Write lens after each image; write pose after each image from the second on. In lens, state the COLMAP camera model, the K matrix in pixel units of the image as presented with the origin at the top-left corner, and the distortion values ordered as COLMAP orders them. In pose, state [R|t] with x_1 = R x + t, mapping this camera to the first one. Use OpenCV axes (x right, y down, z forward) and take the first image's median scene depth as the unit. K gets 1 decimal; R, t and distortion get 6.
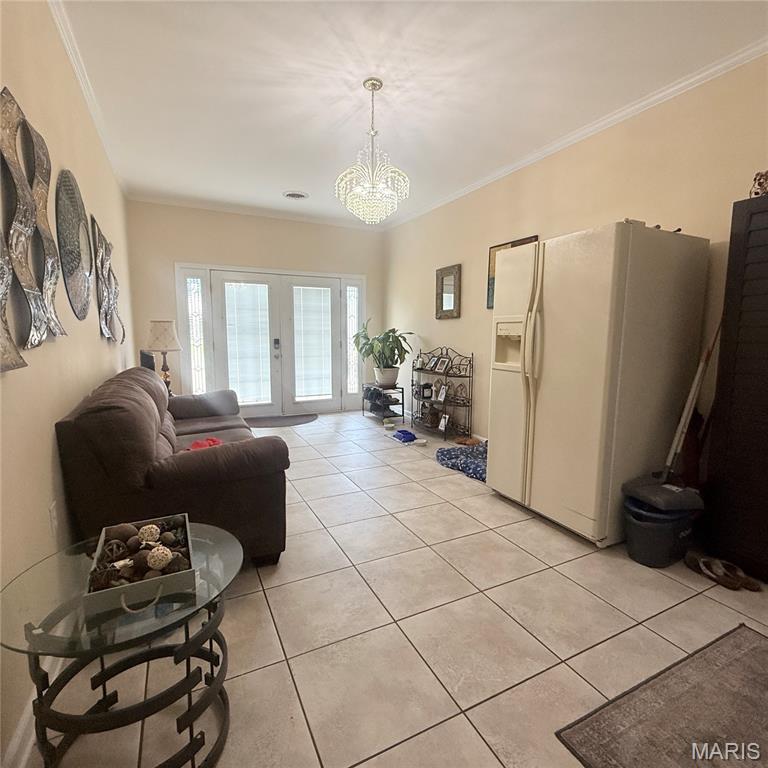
lens RADIAL K [[411.6, 0, 382.6], [0, 411.6, 385.3], [0, 0, 1]] dist [0.003808, -0.000265]
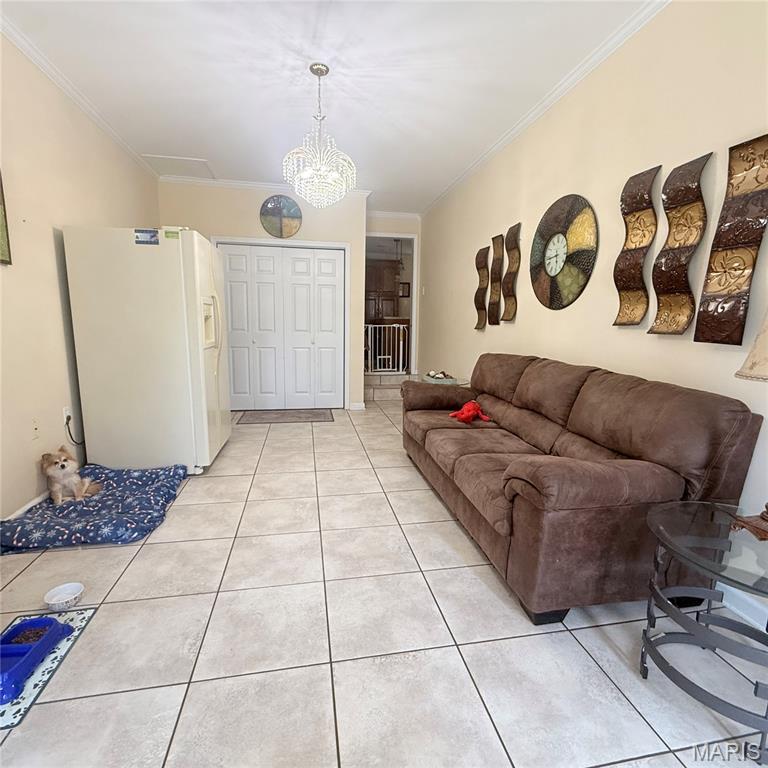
lens RADIAL K [[411.6, 0, 383.6], [0, 411.6, 382.9], [0, 0, 1]] dist [0.003808, -0.000265]
pose [[-0.962054, -0.060860, 0.265985, -0.463388], [0.015949, 0.960599, 0.277479, -0.250428], [-0.272393, 0.271192, -0.923178, 1.977933]]
